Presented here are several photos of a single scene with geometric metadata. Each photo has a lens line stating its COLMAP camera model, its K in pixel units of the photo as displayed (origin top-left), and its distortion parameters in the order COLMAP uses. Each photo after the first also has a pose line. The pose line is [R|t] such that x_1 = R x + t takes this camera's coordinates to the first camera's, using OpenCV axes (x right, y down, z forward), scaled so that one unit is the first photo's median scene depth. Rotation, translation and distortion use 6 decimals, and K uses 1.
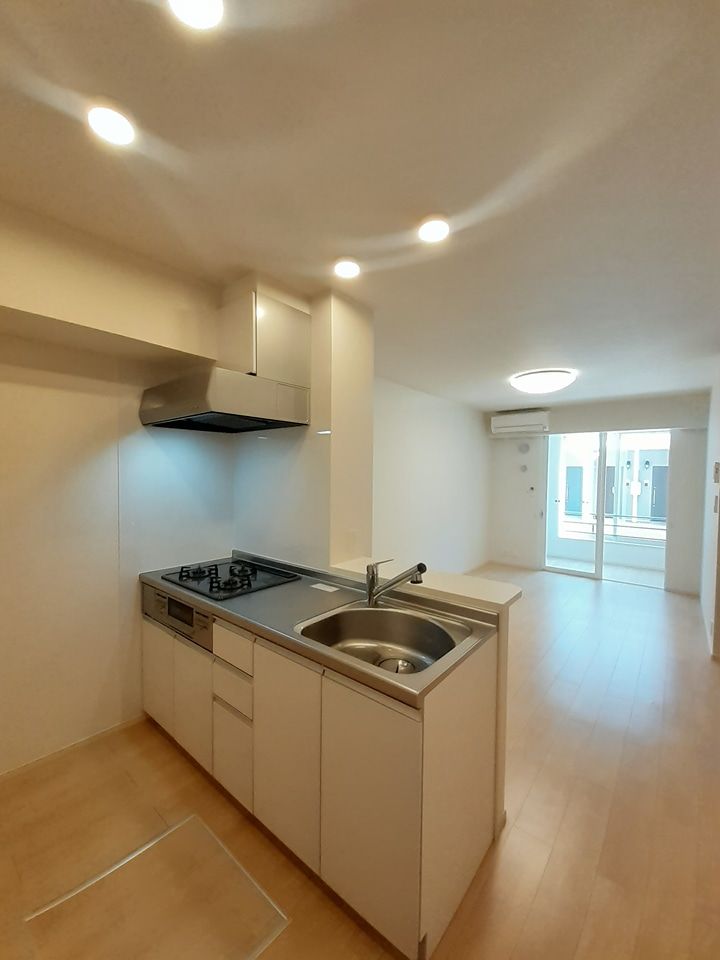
lens RADIAL K [[383.6, 0, 353.7], [0, 383.6, 484.9], [0, 0, 1]] dist [-0.004235, 0.000329]
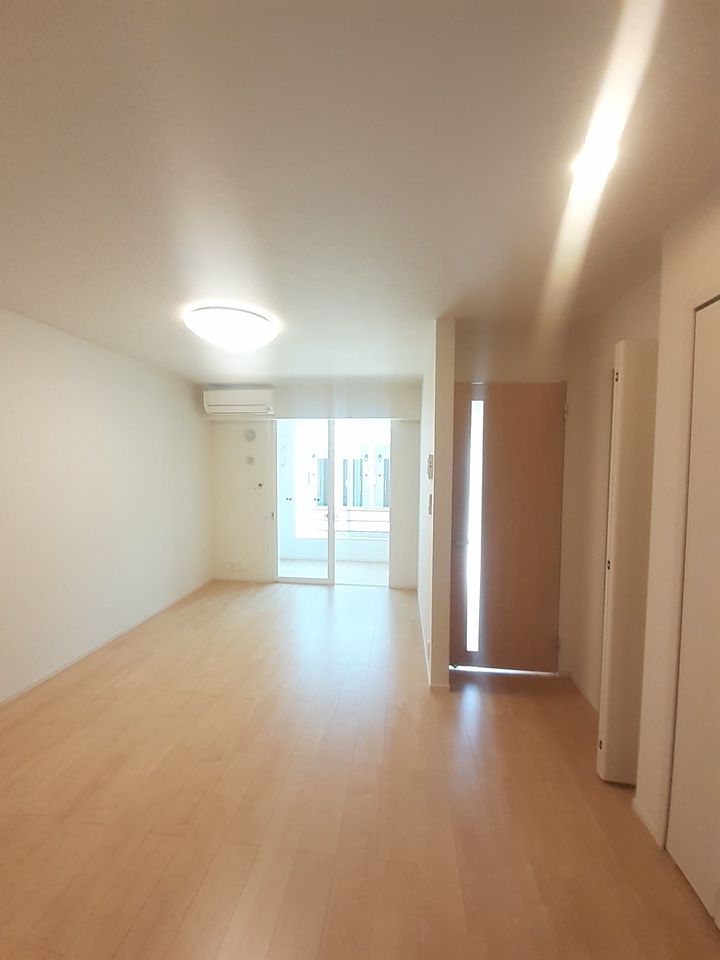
lens RADIAL K [[383.6, 0, 361.4], [0, 383.6, 482.8], [0, 0, 1]] dist [-0.004235, 0.000329]
pose [[0.824543, -0.025799, 0.565211, 0.185251], [0.016134, 0.999626, 0.022091, -0.009933], [-0.565569, -0.009095, 0.824651, 0.209263]]
